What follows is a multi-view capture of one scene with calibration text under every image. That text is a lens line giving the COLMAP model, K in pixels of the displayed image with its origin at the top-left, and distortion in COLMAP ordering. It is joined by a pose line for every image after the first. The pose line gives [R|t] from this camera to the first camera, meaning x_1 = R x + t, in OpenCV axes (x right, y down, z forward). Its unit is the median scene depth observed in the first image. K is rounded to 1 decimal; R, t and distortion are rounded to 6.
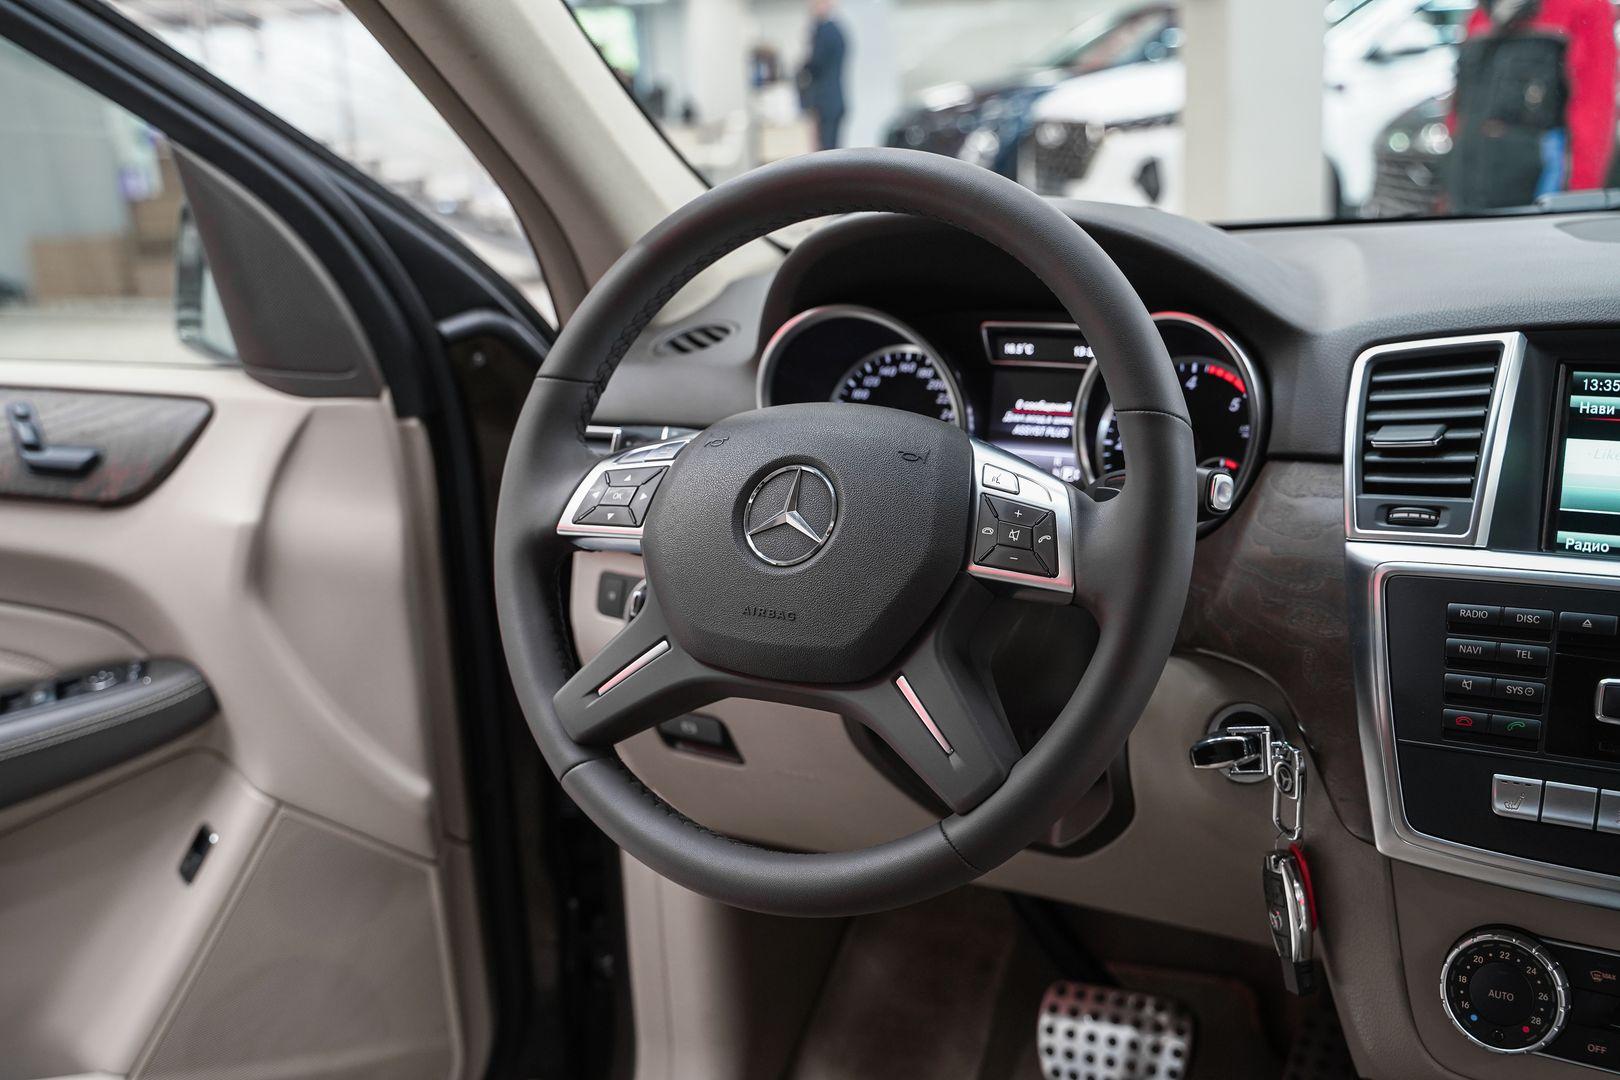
lens RADIAL K [[1816.9, 0, 810.0], [0, 1816.9, 540.0], [0, 0, 1]] dist [0.008317, 0.040703]
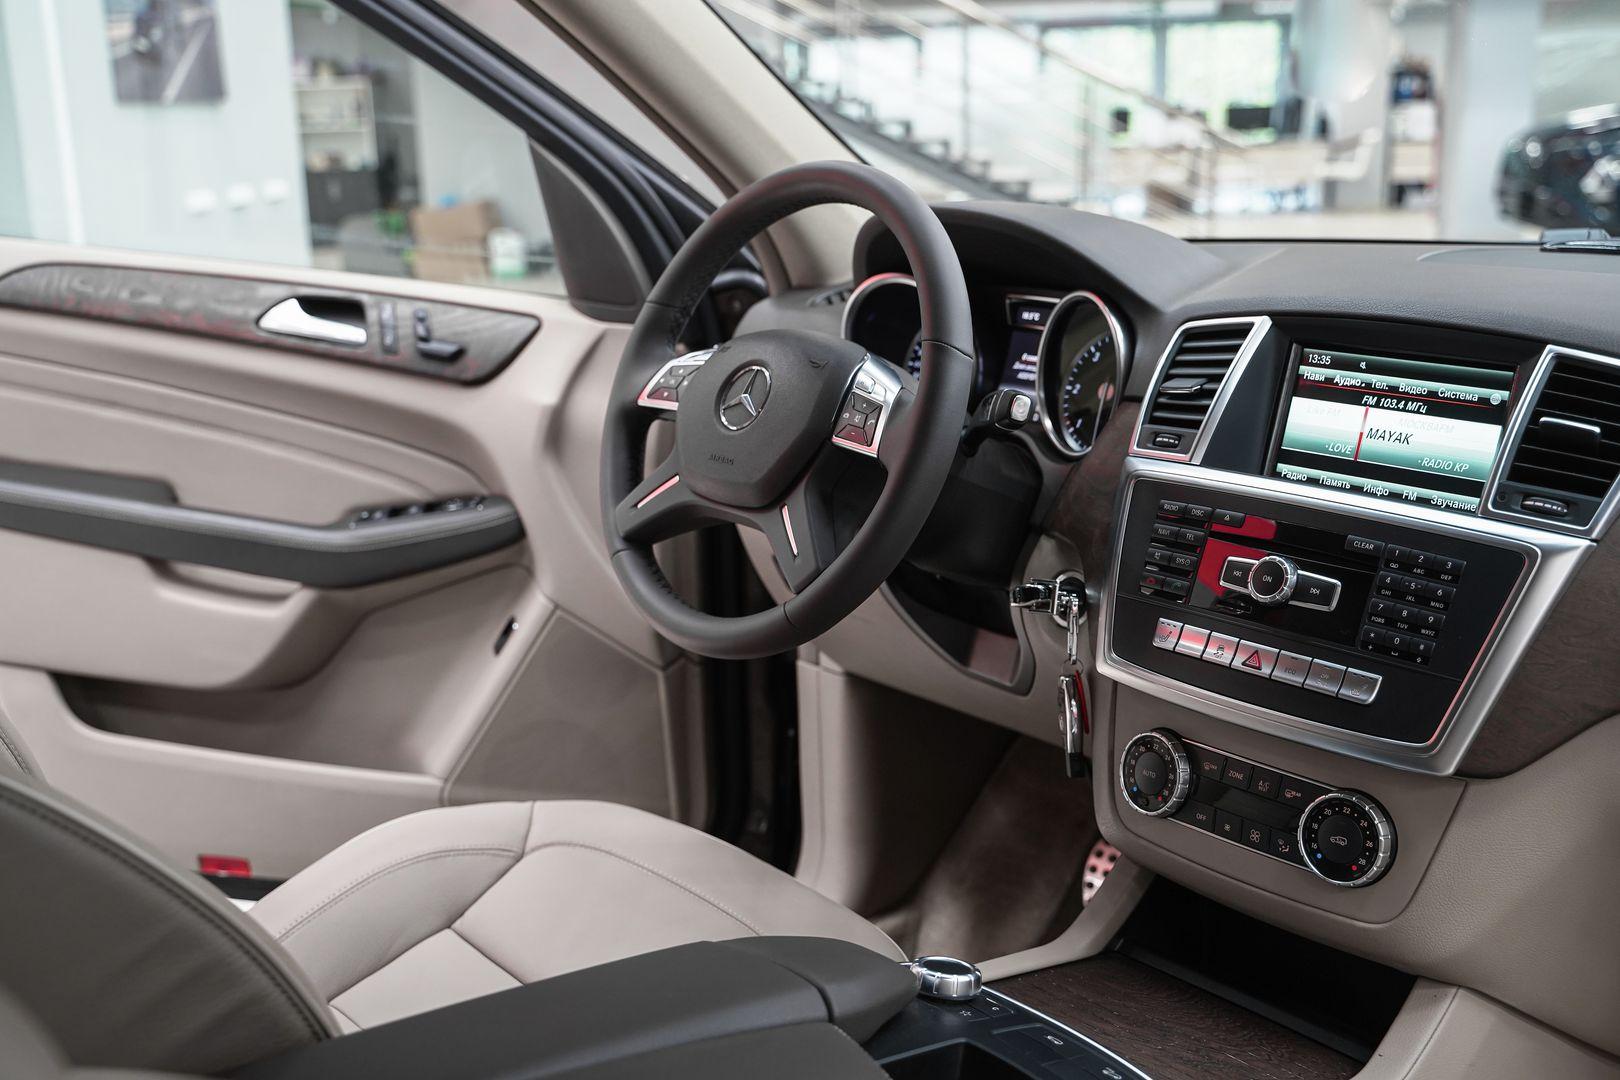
lens RADIAL K [[1791.8, 0, 810.0], [0, 1791.8, 540.0], [0, 0, 1]] dist [-0.012601, 0.052792]
pose [[0.937251, 0.115343, -0.329025, 0.505880], [-0.115004, 0.993152, 0.020563, 0.062058], [0.329143, 0.018567, 0.944097, -0.366683]]
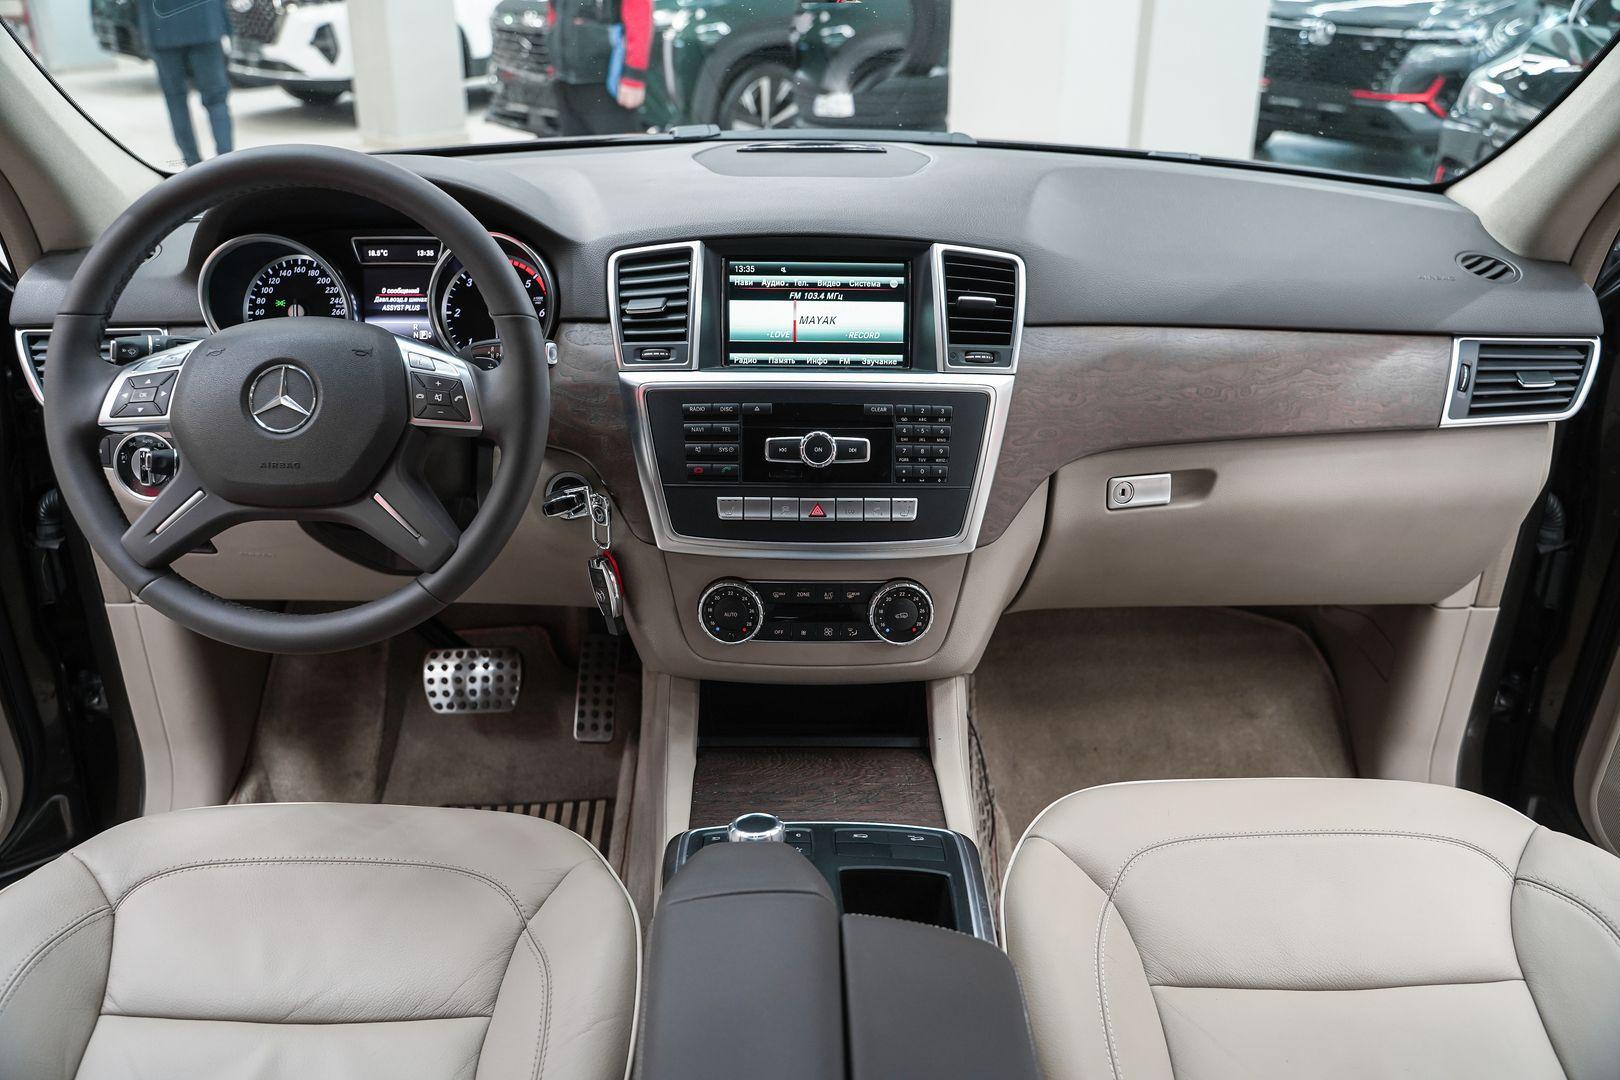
lens RADIAL K [[1301.9, 0, 810.0], [0, 1301.9, 540.0], [0, 0, 1]] dist [-0.123246, 0.098162]
pose [[0.860300, -0.168056, 0.481291, -0.151816], [0.075871, 0.975794, 0.205108, -0.076971], [-0.504111, -0.139938, 0.852226, -0.131745]]
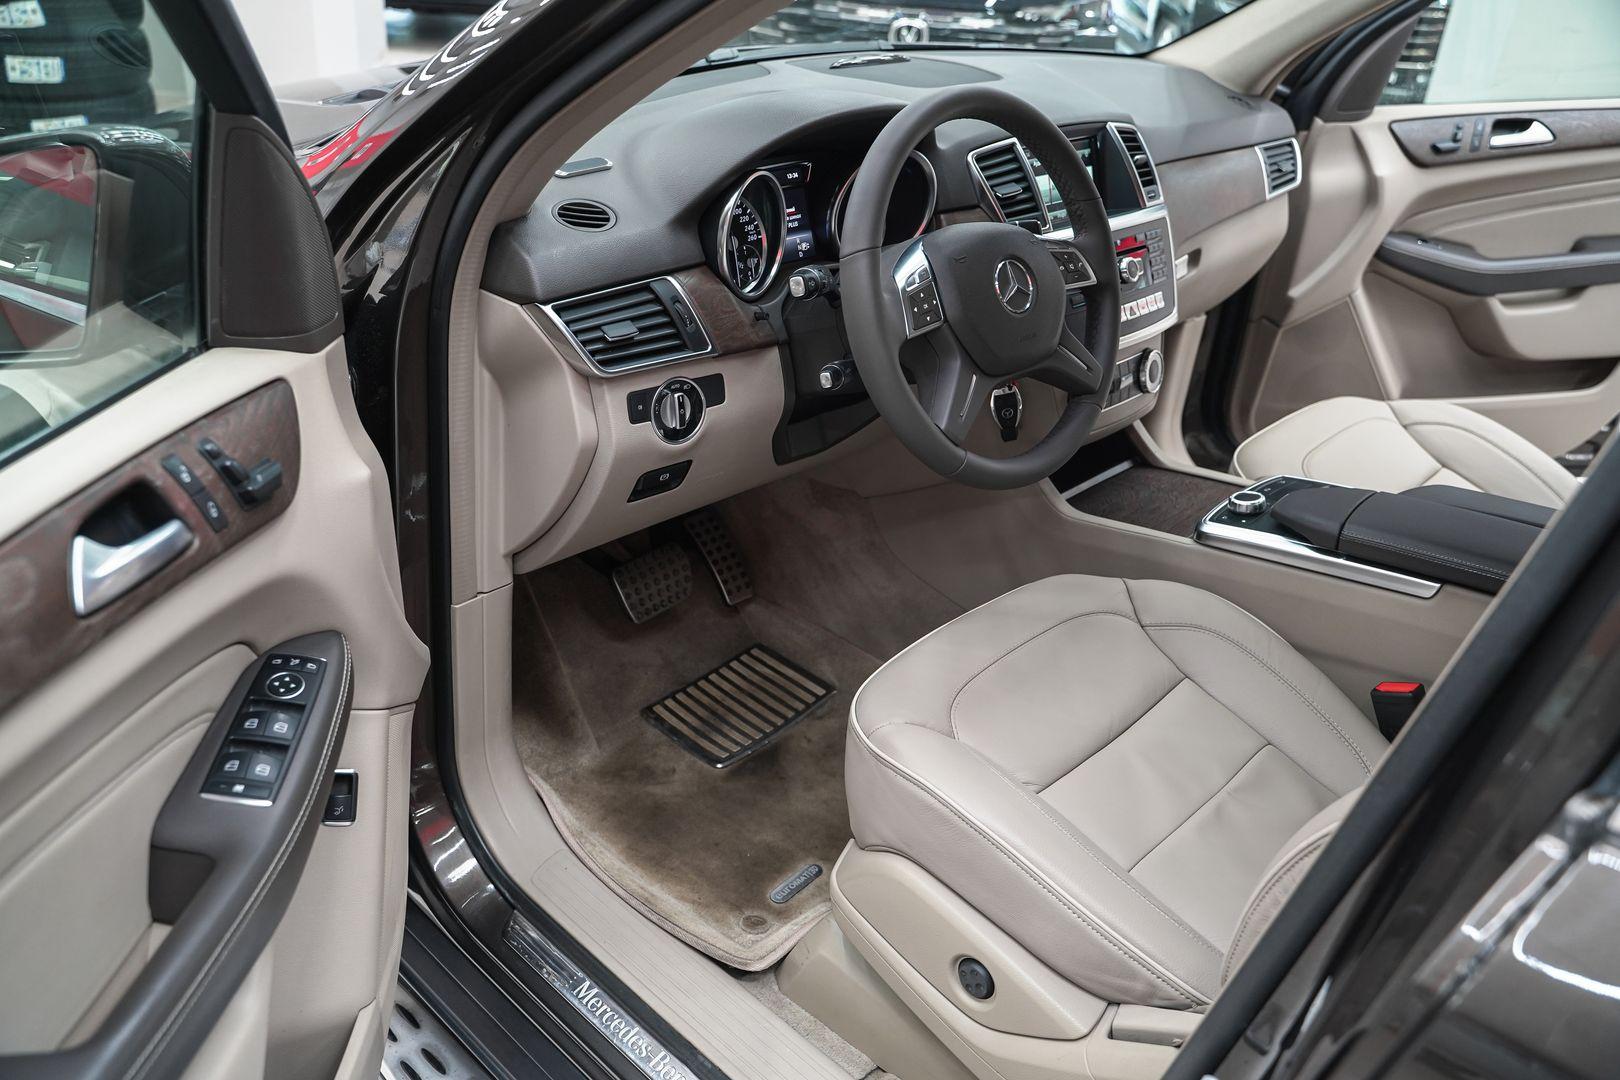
lens RADIAL K [[1301.9, 0, 810.0], [0, 1301.9, 540.0], [0, 0, 1]] dist [-0.123246, 0.098162]
pose [[0.255559, -0.414032, 0.873651, -1.271716], [0.167099, 0.908975, 0.381893, -0.303462], [-0.952243, 0.048390, 0.301482, 0.742797]]
